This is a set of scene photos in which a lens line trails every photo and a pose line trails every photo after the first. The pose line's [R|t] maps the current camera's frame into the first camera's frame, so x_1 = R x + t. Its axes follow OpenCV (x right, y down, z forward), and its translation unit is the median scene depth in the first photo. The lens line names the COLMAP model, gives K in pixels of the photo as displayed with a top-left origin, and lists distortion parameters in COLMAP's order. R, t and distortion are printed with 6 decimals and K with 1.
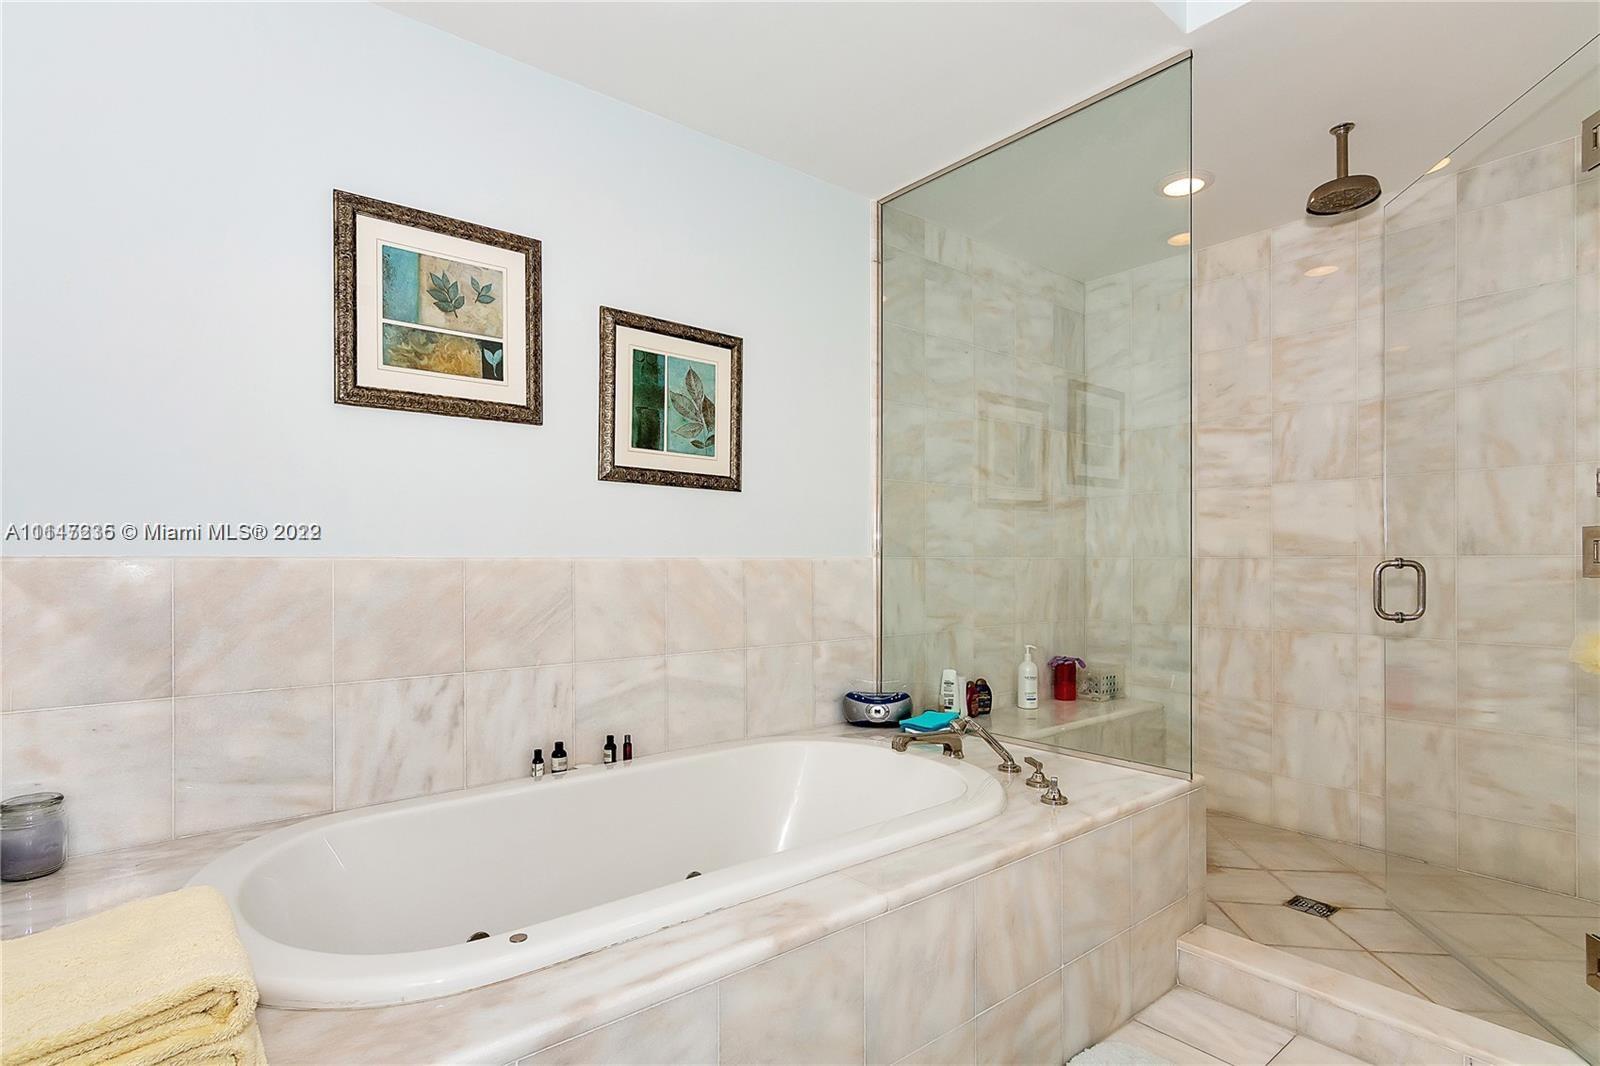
lens RADIAL K [[783.5, 0, 775.2], [0, 783.5, 565.7], [0, 0, 1]] dist [-0.006198, 0.007368]
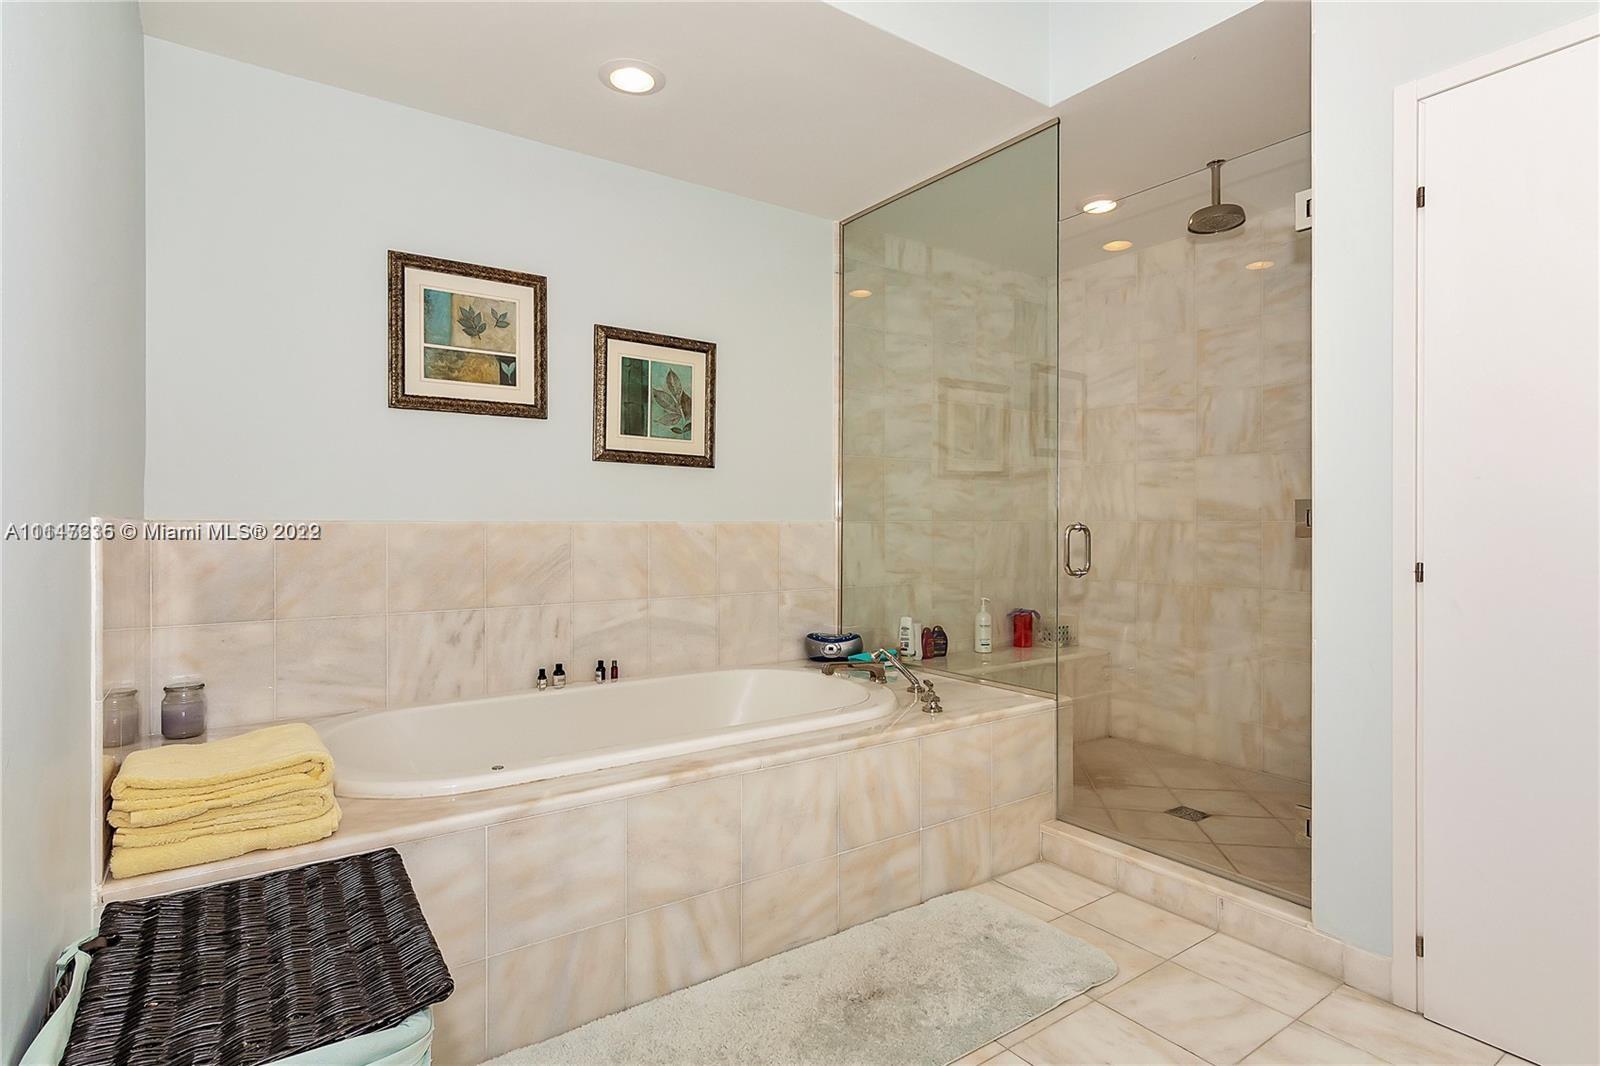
lens RADIAL K [[783.5, 0, 801.6], [0, 783.5, 529.7], [0, 0, 1]] dist [-0.006198, 0.007368]
pose [[0.999061, 0.001812, -0.043284, 0.151405], [-0.001785, 0.999998, 0.000655, 0.001652], [0.043285, -0.000577, 0.999063, -0.232628]]
